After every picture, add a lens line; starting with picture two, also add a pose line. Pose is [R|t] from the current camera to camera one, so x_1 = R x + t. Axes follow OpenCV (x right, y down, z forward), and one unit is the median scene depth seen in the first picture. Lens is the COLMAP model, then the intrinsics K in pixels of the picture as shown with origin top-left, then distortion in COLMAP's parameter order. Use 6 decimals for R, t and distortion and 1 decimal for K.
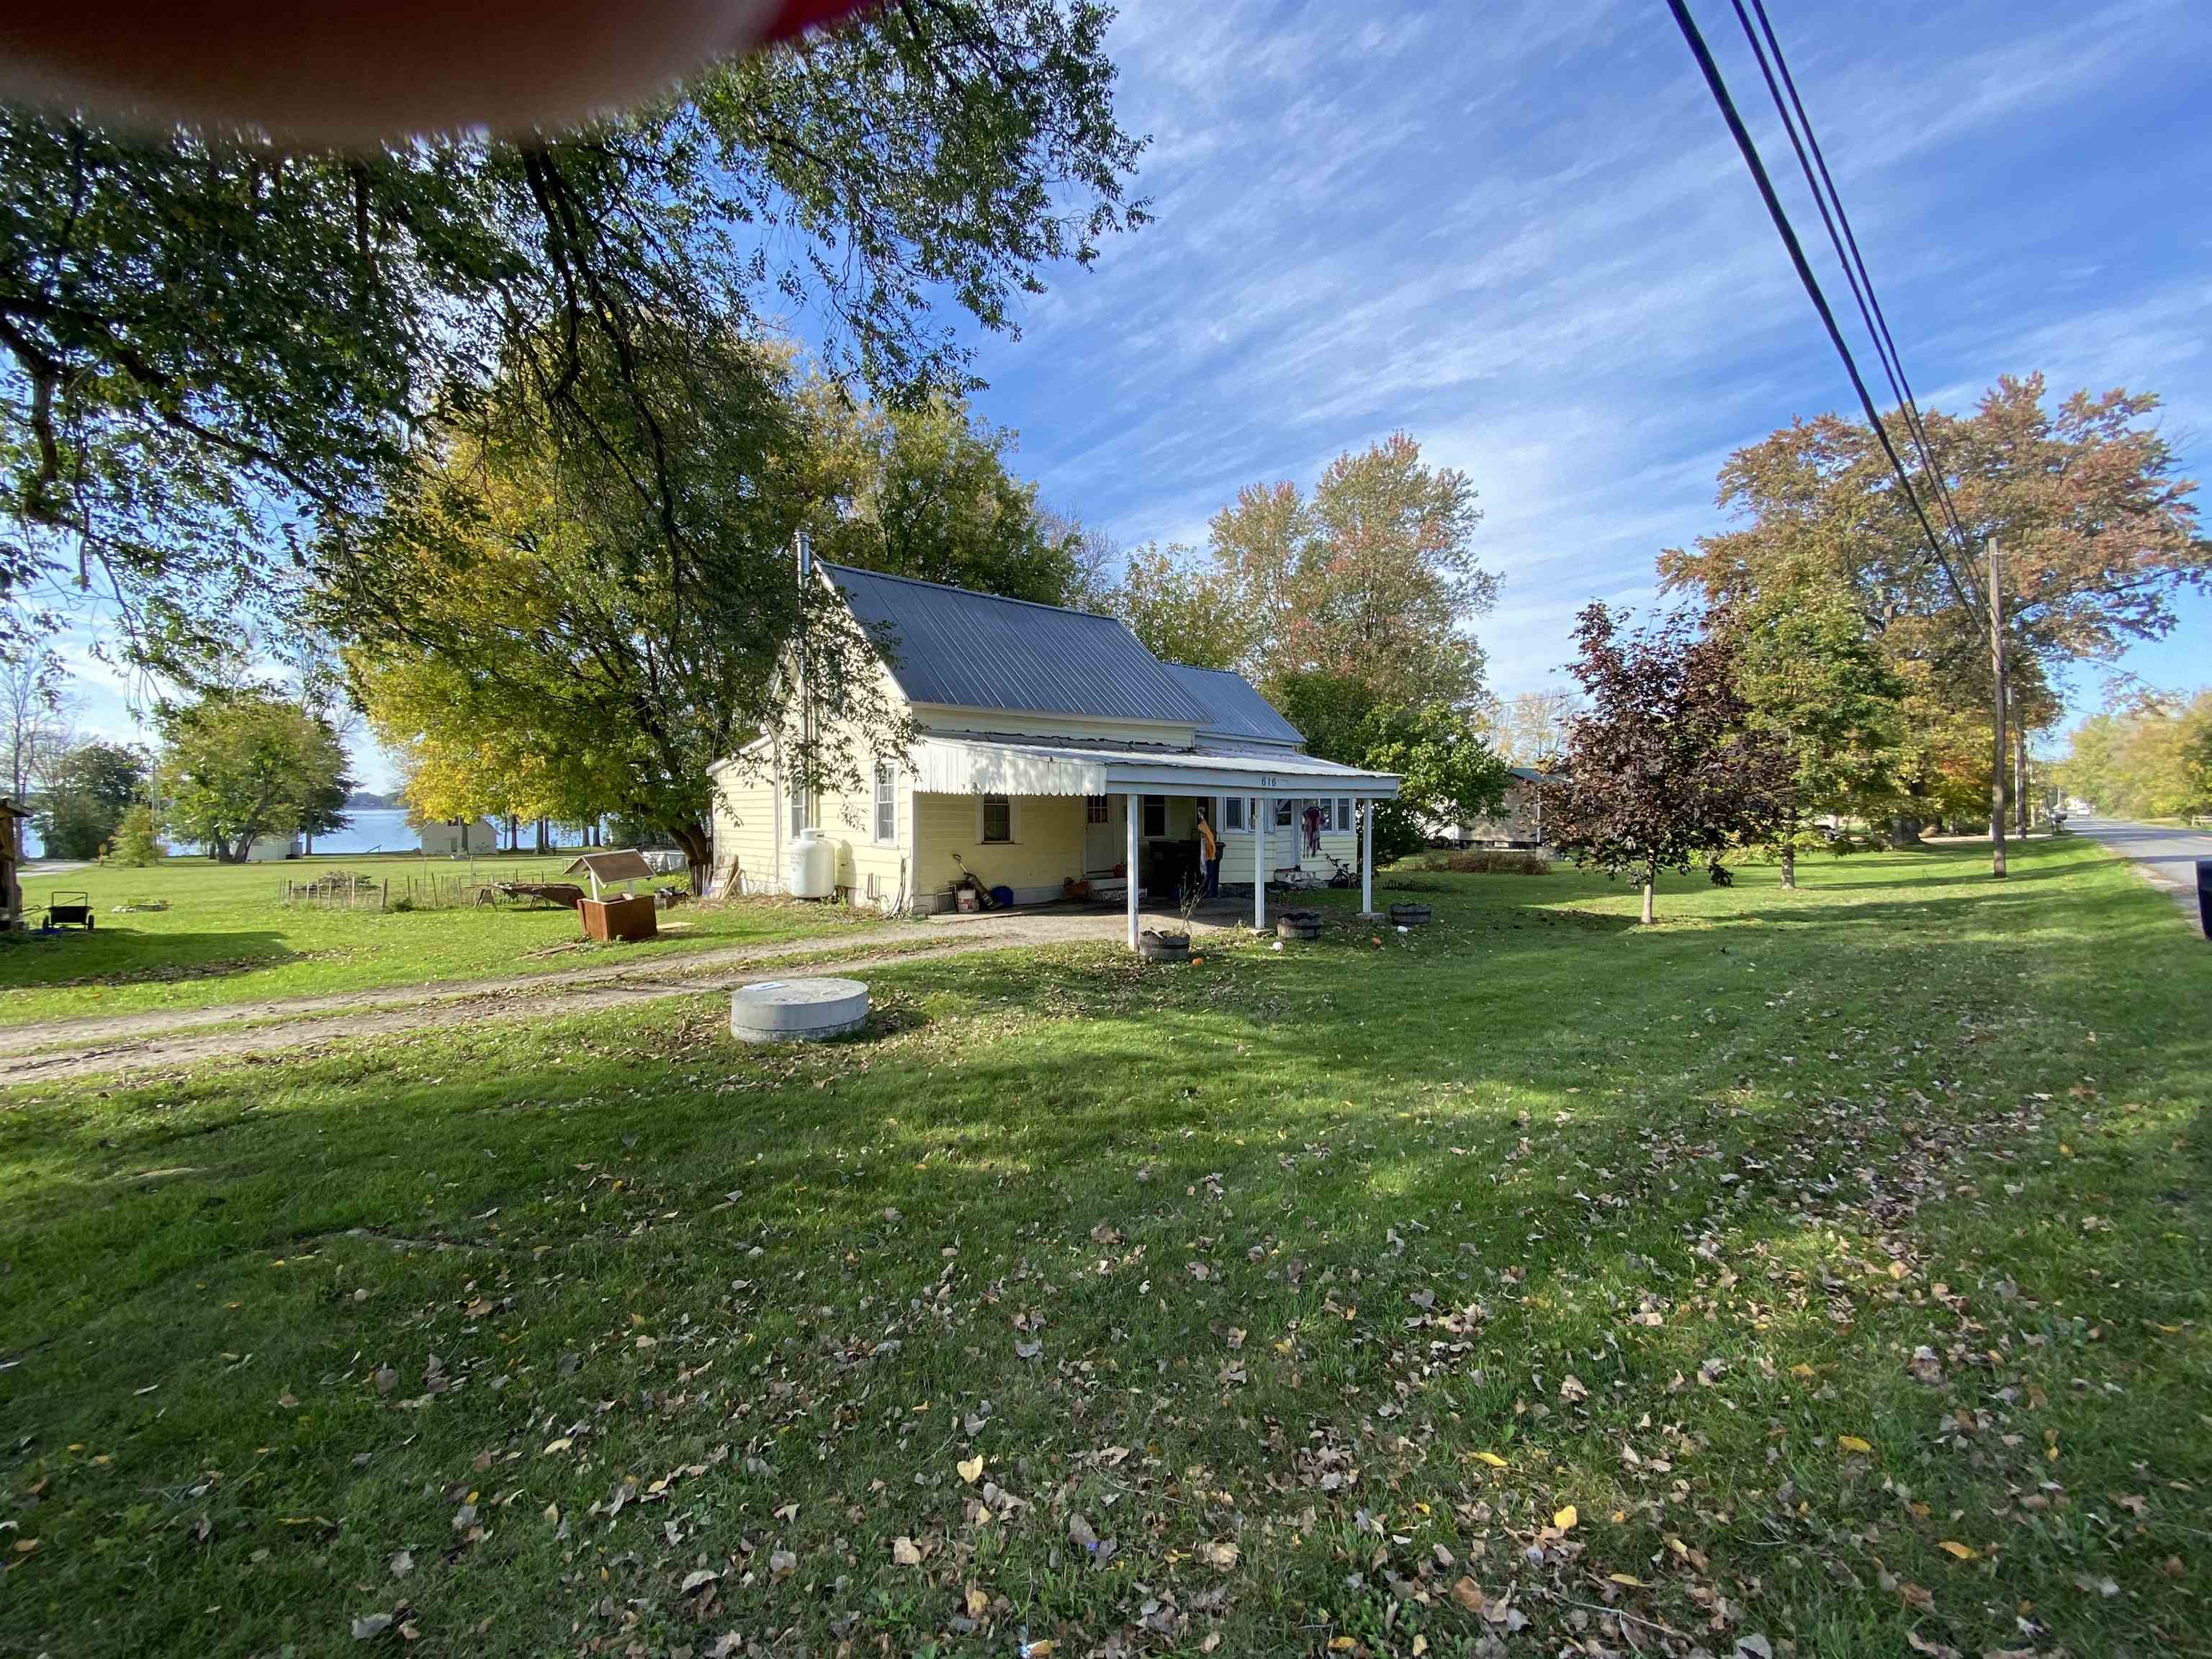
lens RADIAL K [[886.6, 0, 1100.2], [0, 886.6, 823.0], [0, 0, 1]] dist [0.039669, -0.038099]
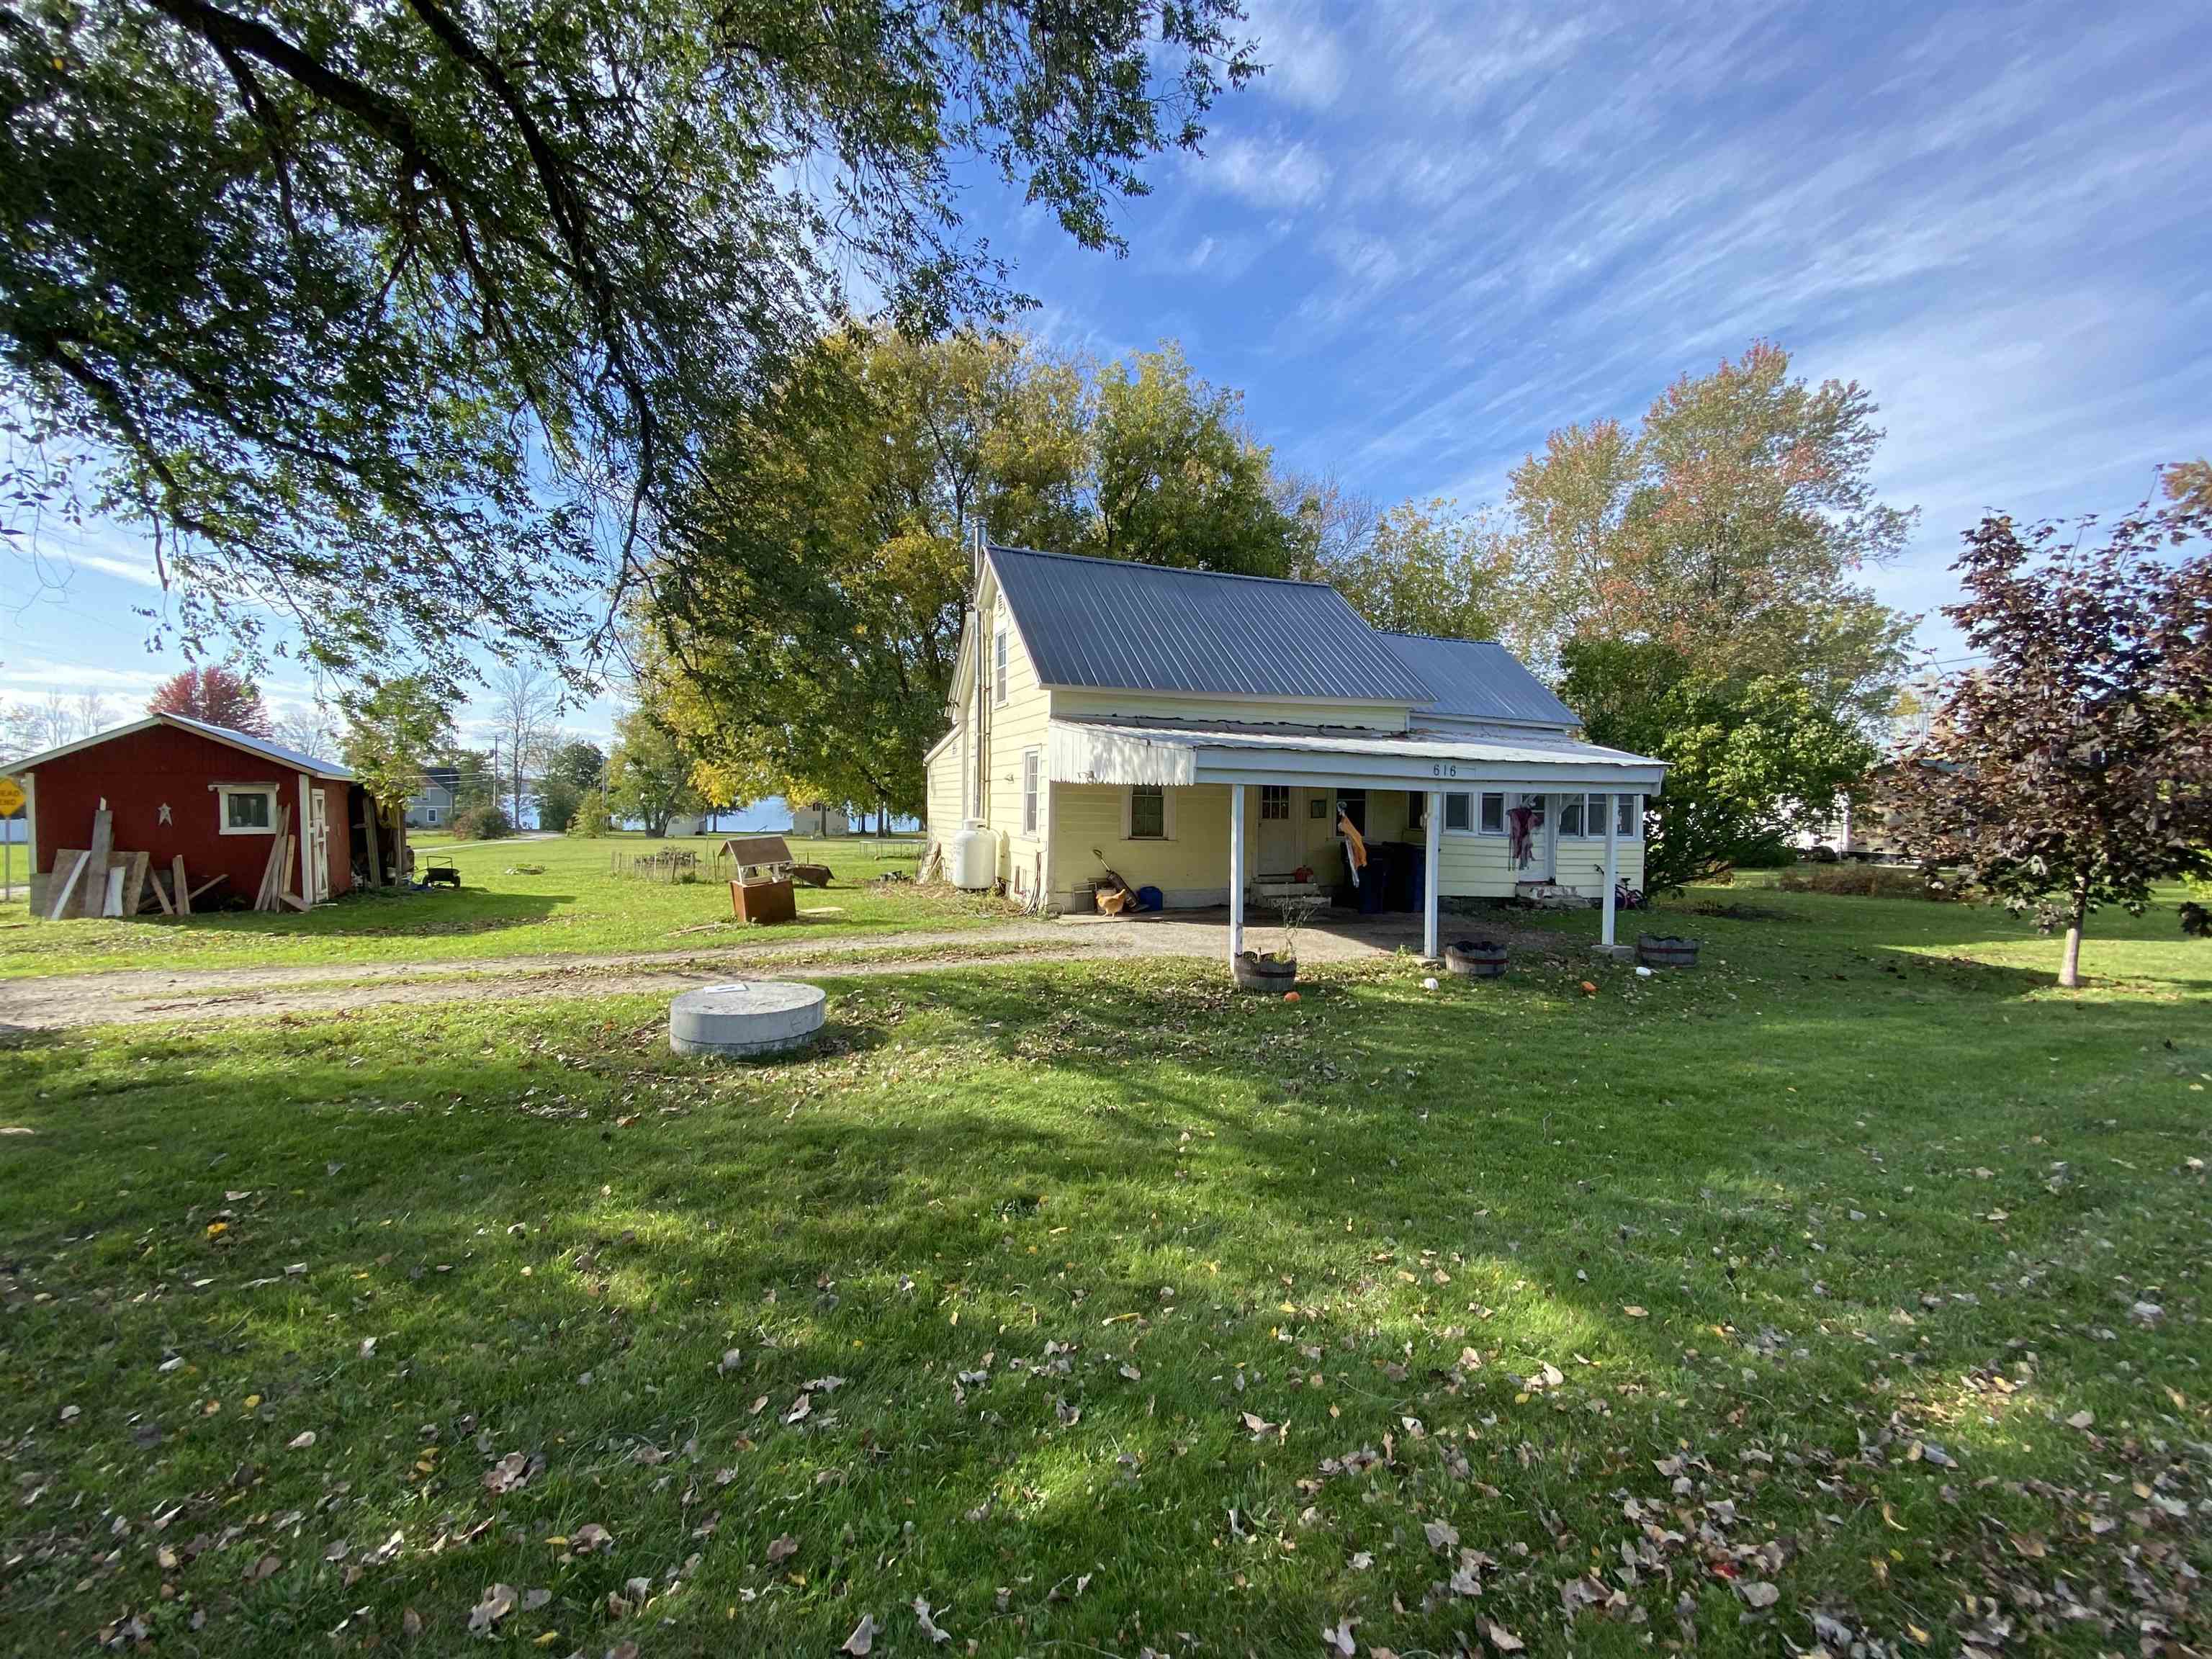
lens RADIAL K [[895.4, 0, 1102.6], [0, 895.4, 823.6], [0, 0, 1]] dist [0.013683, -0.018207]
pose [[0.944214, 0.023625, -0.328484, 0.146775], [-0.021384, 0.999717, 0.010433, -0.001379], [0.328637, -0.002826, 0.944452, 0.137079]]
